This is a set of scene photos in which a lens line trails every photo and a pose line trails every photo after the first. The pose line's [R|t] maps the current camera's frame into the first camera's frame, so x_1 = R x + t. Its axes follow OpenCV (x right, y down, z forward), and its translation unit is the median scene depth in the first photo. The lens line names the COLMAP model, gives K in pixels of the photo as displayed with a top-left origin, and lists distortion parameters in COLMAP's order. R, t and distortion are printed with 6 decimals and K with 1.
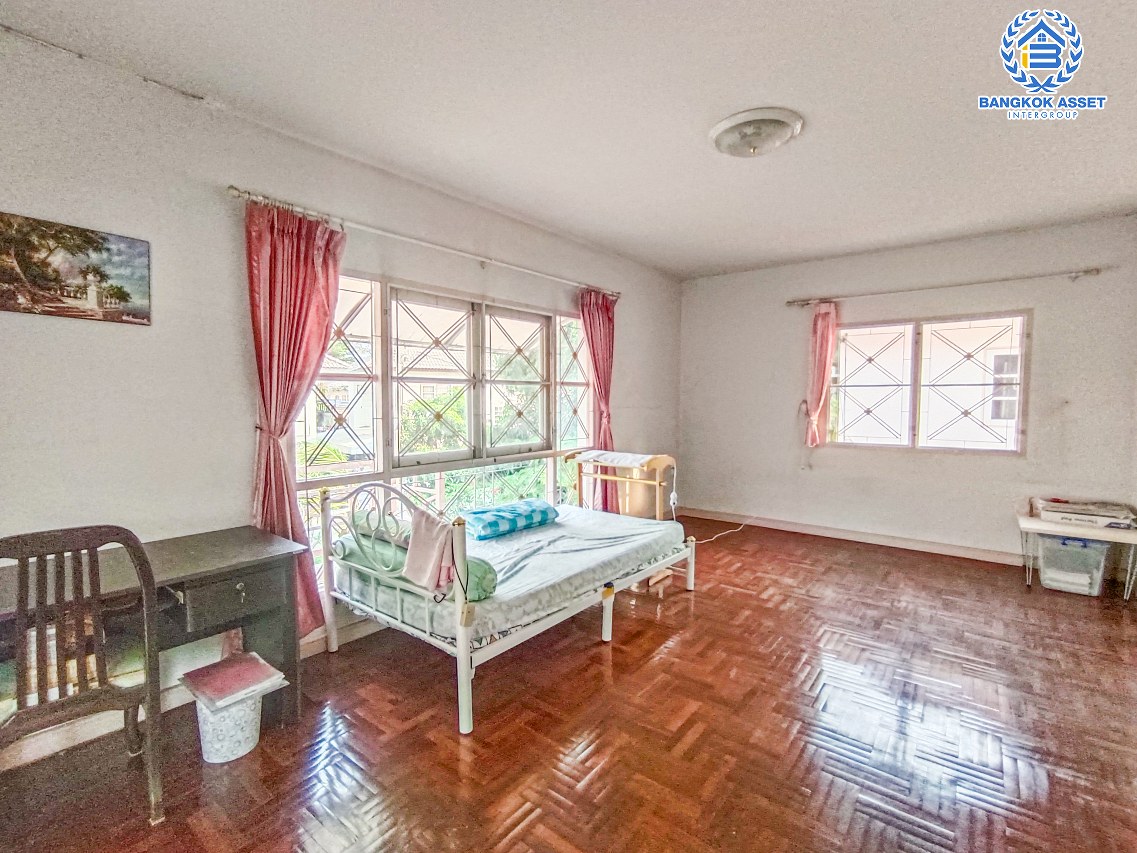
lens RADIAL K [[528.1, 0, 566.9], [0, 528.1, 425.4], [0, 0, 1]] dist [0.001582, 0.000144]
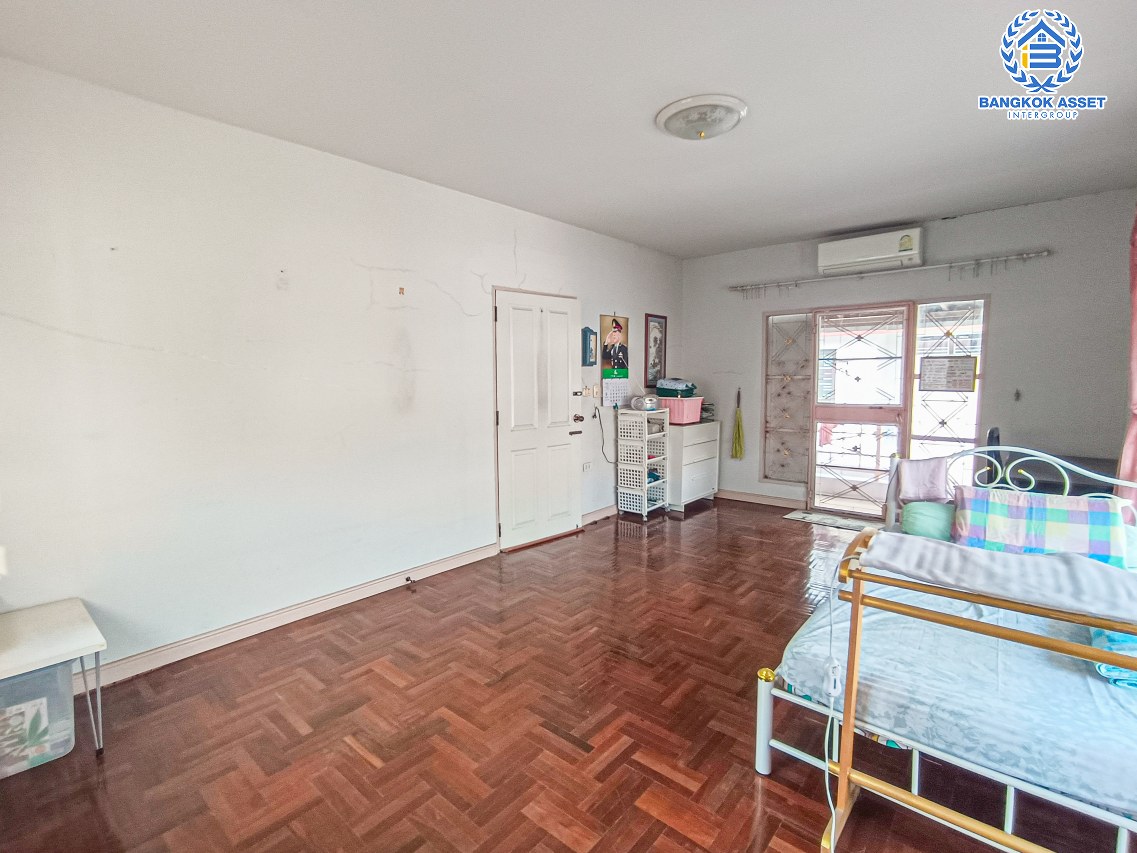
lens RADIAL K [[528.1, 0, 569.6], [0, 528.1, 423.5], [0, 0, 1]] dist [0.001582, 0.000144]
pose [[-0.998769, 0.001669, 0.049582, 0.407948], [0.007596, 0.992795, 0.119584, -0.076078], [-0.049025, 0.119813, -0.991585, 1.537562]]
